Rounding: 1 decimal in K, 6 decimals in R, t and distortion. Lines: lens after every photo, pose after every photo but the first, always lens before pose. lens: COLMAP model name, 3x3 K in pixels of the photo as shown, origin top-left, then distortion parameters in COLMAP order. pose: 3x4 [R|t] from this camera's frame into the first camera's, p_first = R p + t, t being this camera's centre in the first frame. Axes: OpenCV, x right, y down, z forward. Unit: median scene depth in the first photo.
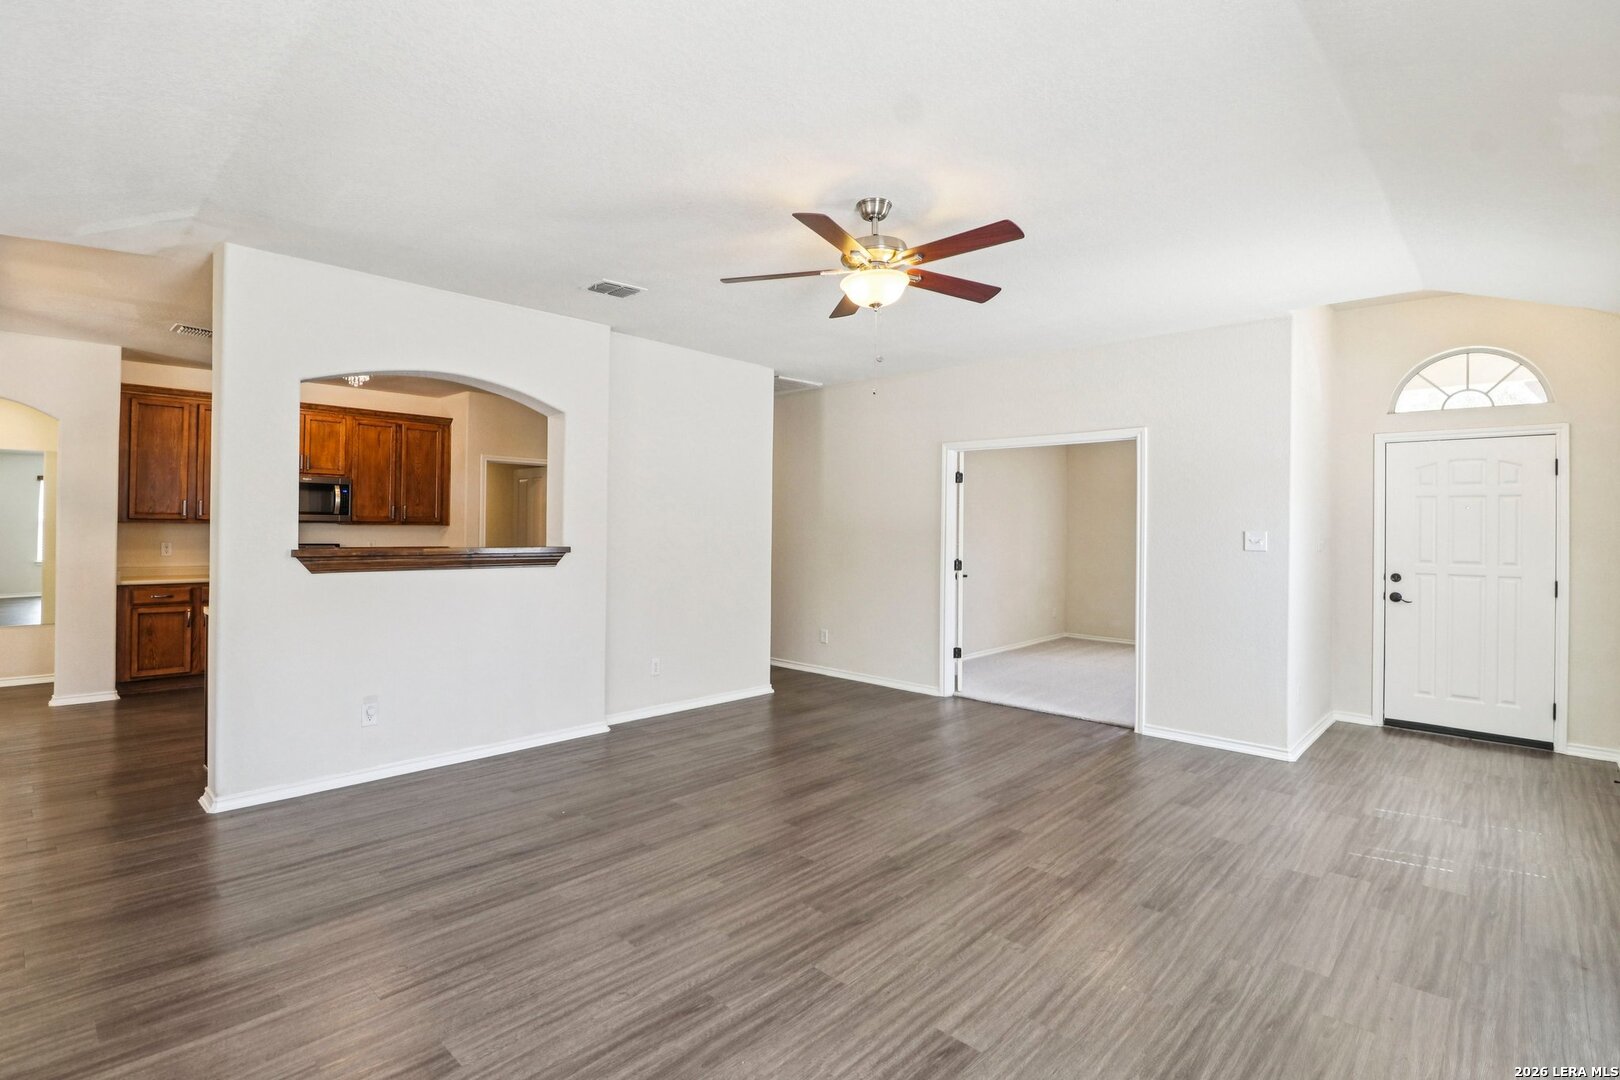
lens RADIAL K [[771.2, 0, 793.2], [0, 771.2, 526.0], [0, 0, 1]] dist [0.001194, -0.014098]
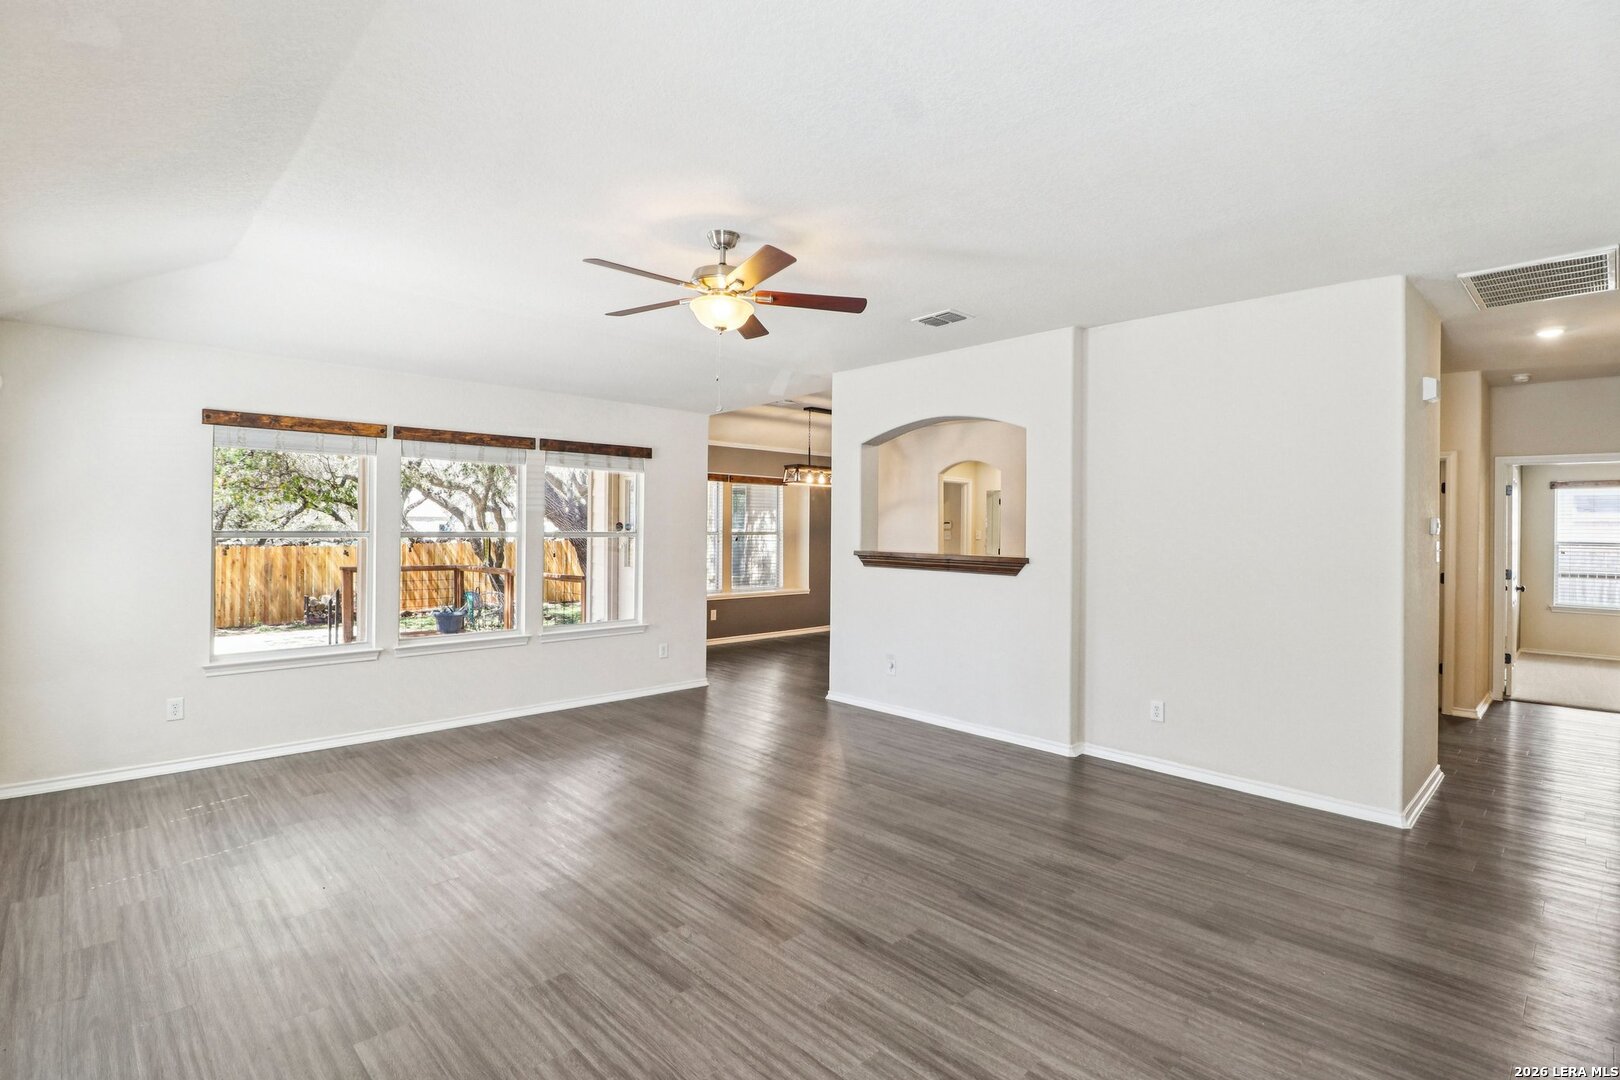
lens RADIAL K [[771.2, 0, 793.2], [0, 771.2, 526.0], [0, 0, 1]] dist [0.001194, -0.014098]
pose [[-0.058697, -0.016027, -0.998147, 0.969399], [-0.006663, 0.999855, -0.015662, 0.003172], [0.998254, 0.005731, -0.058796, 0.965670]]
